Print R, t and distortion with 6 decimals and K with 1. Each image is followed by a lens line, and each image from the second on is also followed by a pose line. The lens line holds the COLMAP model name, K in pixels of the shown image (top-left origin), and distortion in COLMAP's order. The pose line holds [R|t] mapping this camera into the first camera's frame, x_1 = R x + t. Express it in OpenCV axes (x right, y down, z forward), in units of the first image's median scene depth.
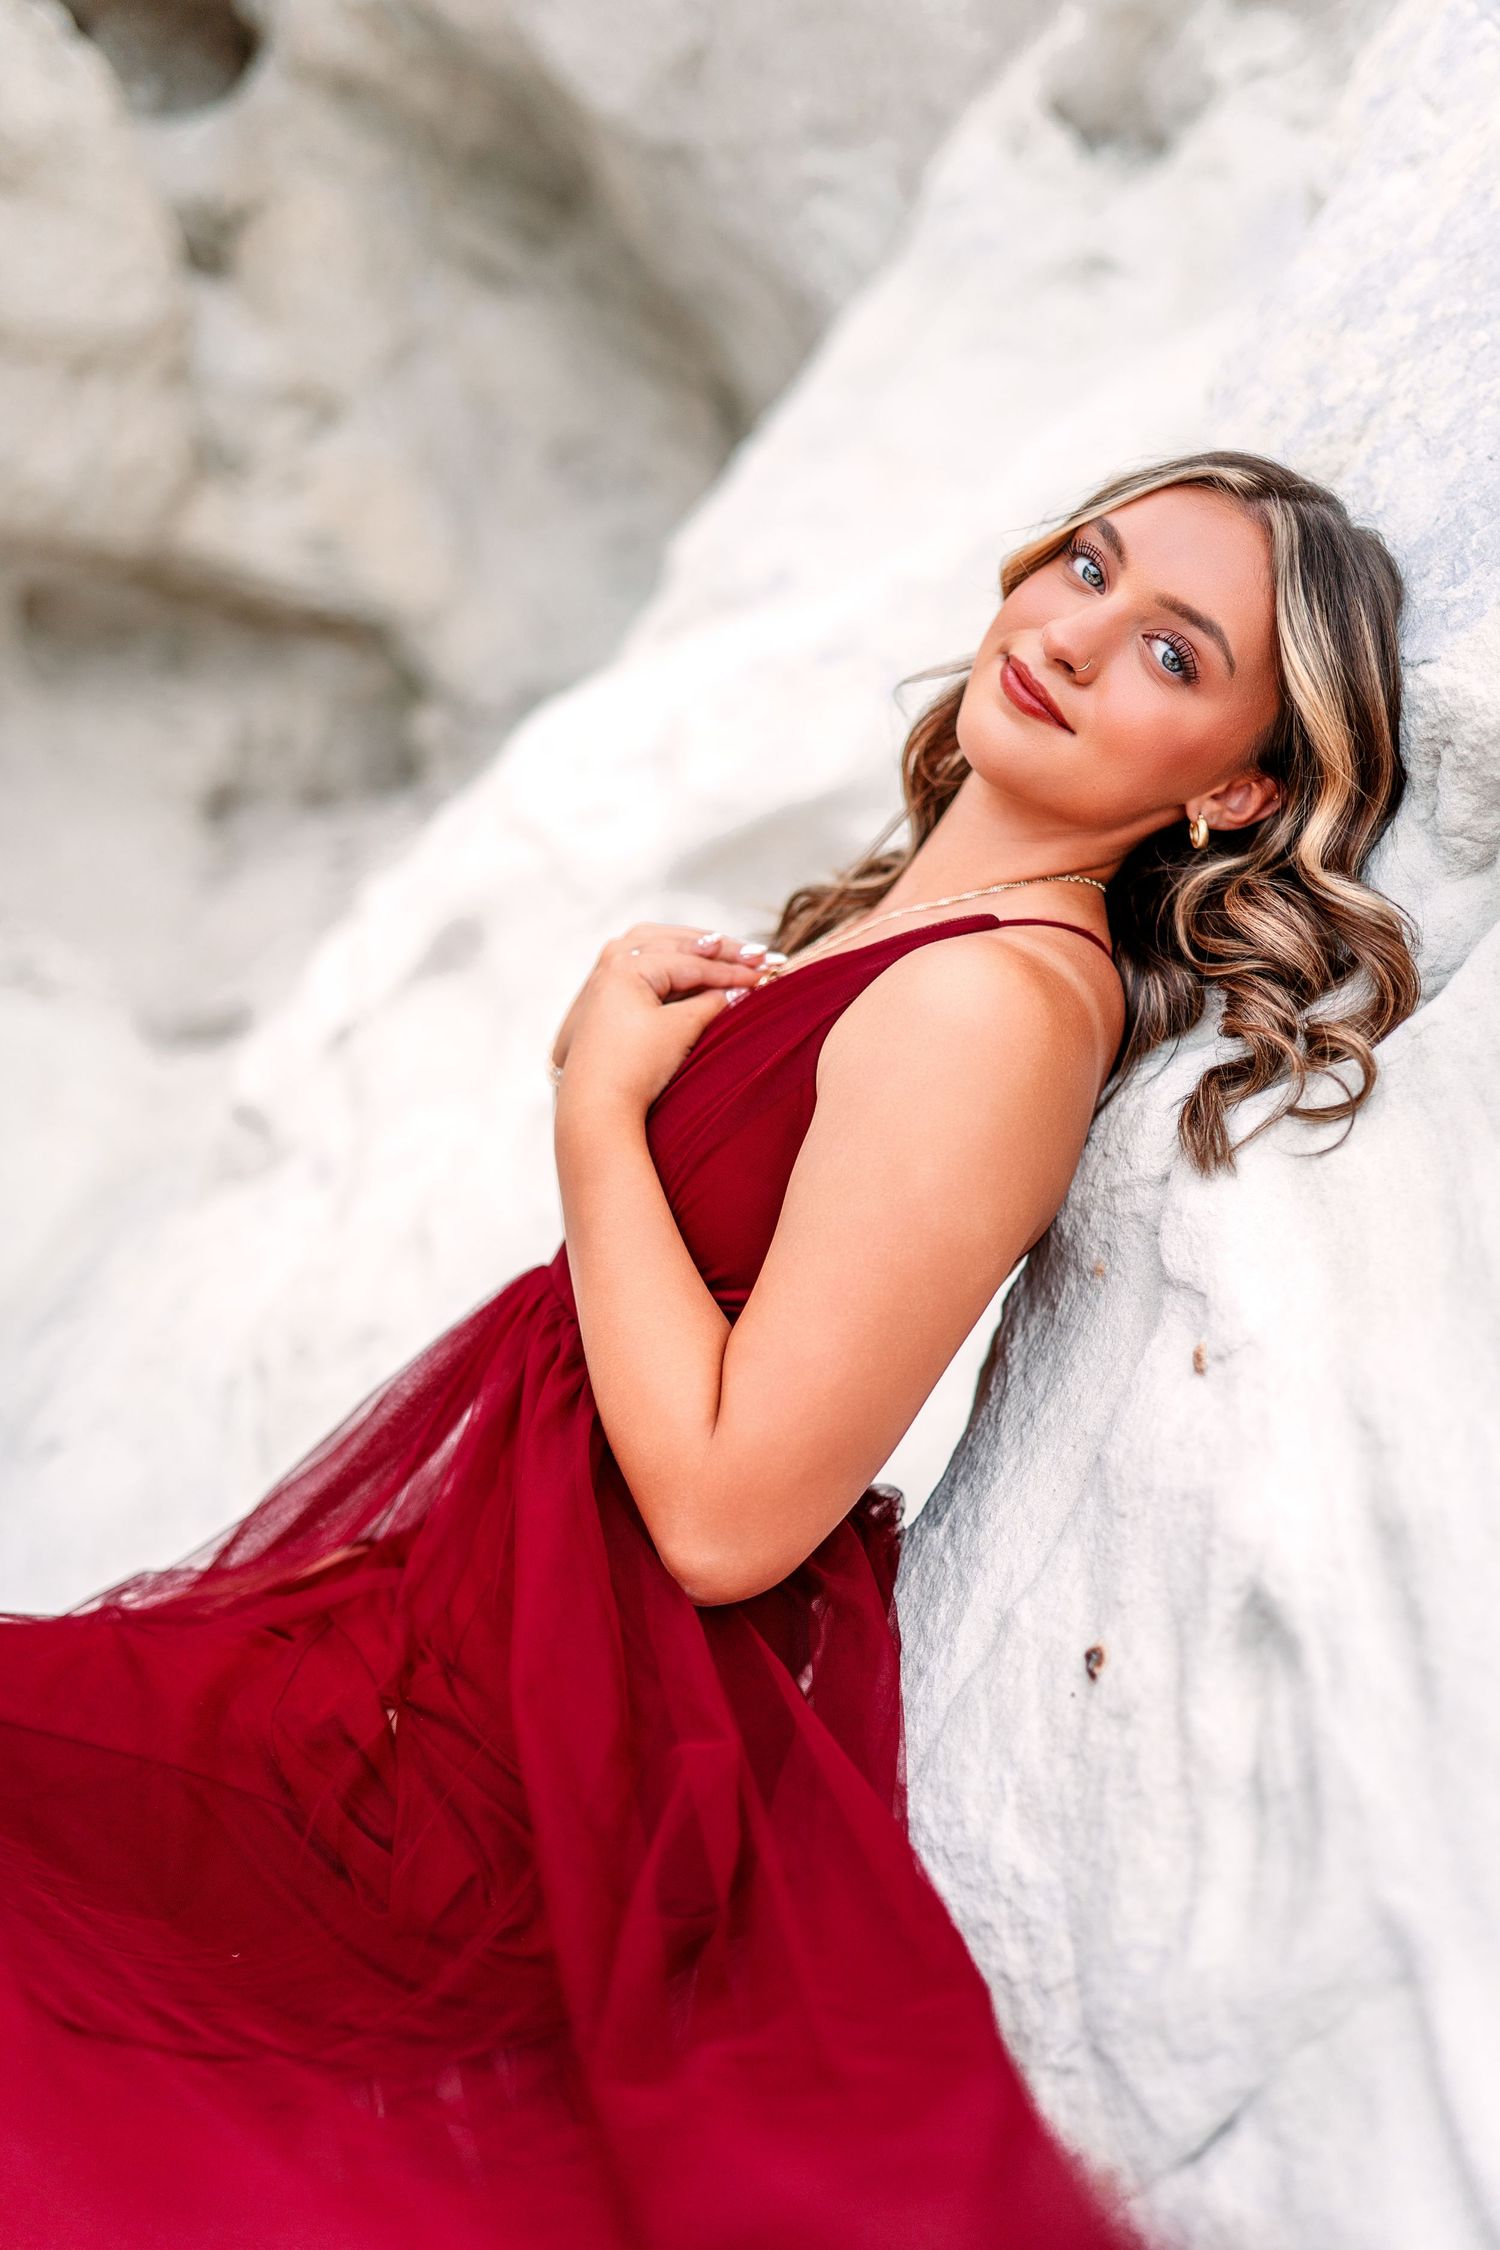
lens RADIAL K [[2206.2, 0, 747.7], [0, 2206.2, 1127.8], [0, 0, 1]] dist [0.005817, 0.000000]
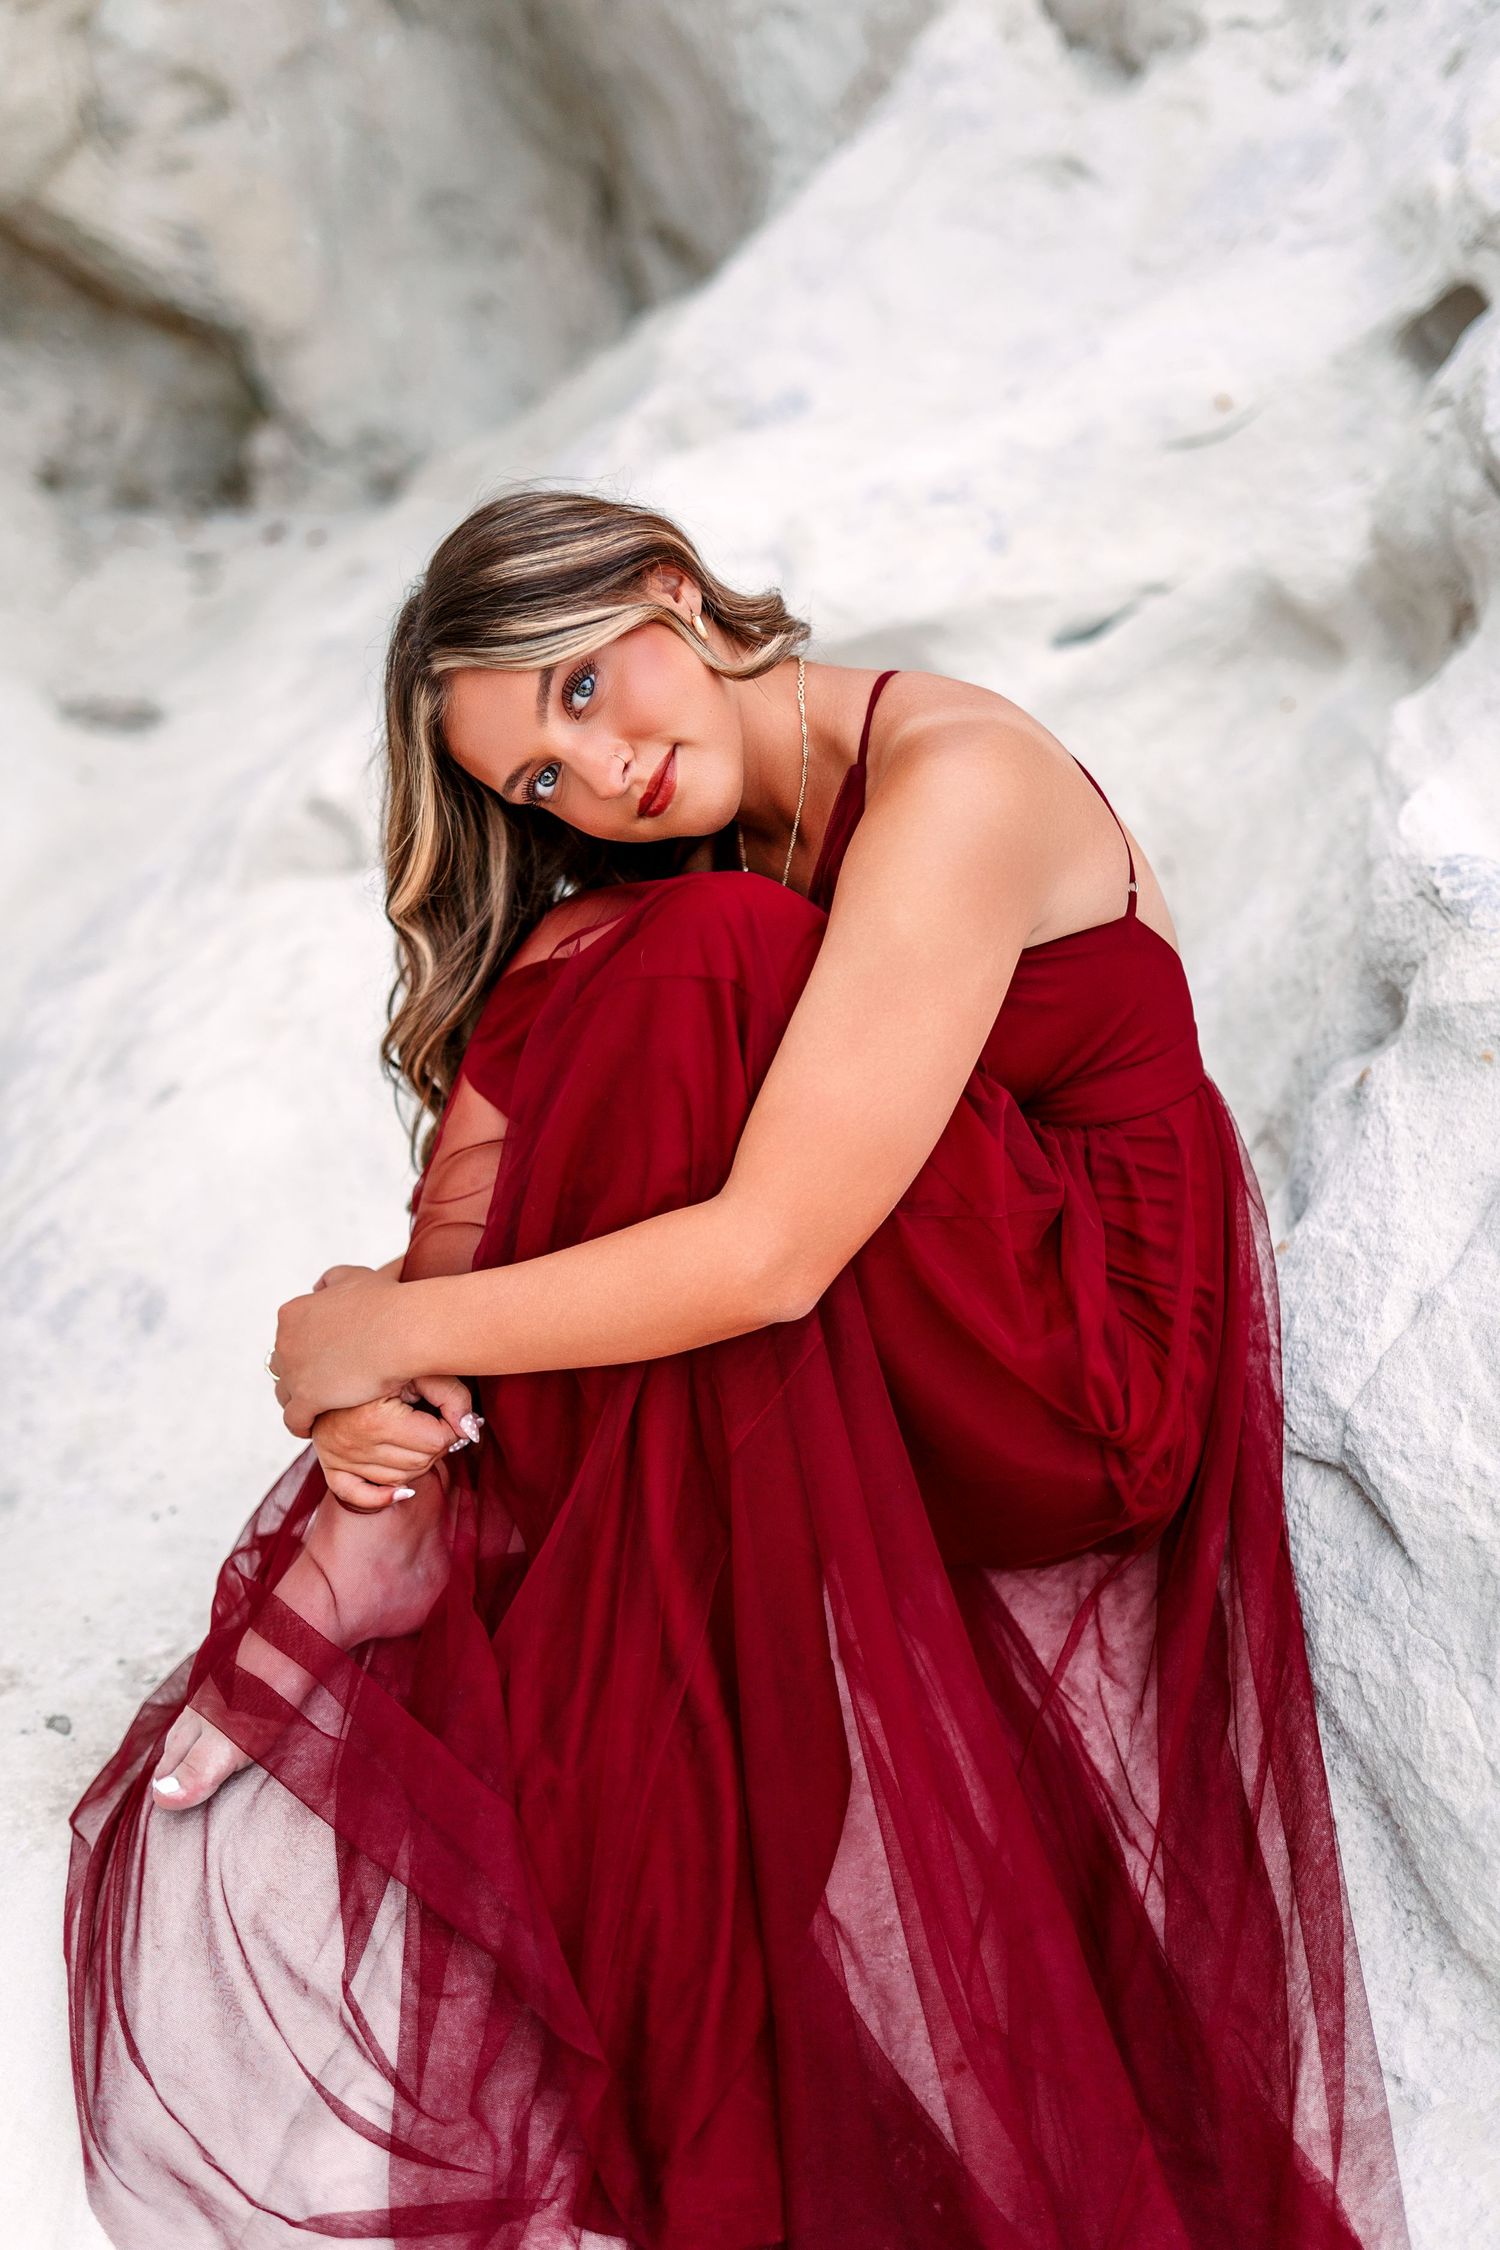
lens RADIAL K [[2206.2, 0, 754.2], [0, 2206.2, 1124.1], [0, 0, 1]] dist [0.005817, 0.000000]
pose [[0.960975, 0.147165, 0.234241, -0.129885], [-0.165553, 0.984327, 0.060766, 0.022168], [-0.221627, -0.097174, 0.970278, -0.043481]]
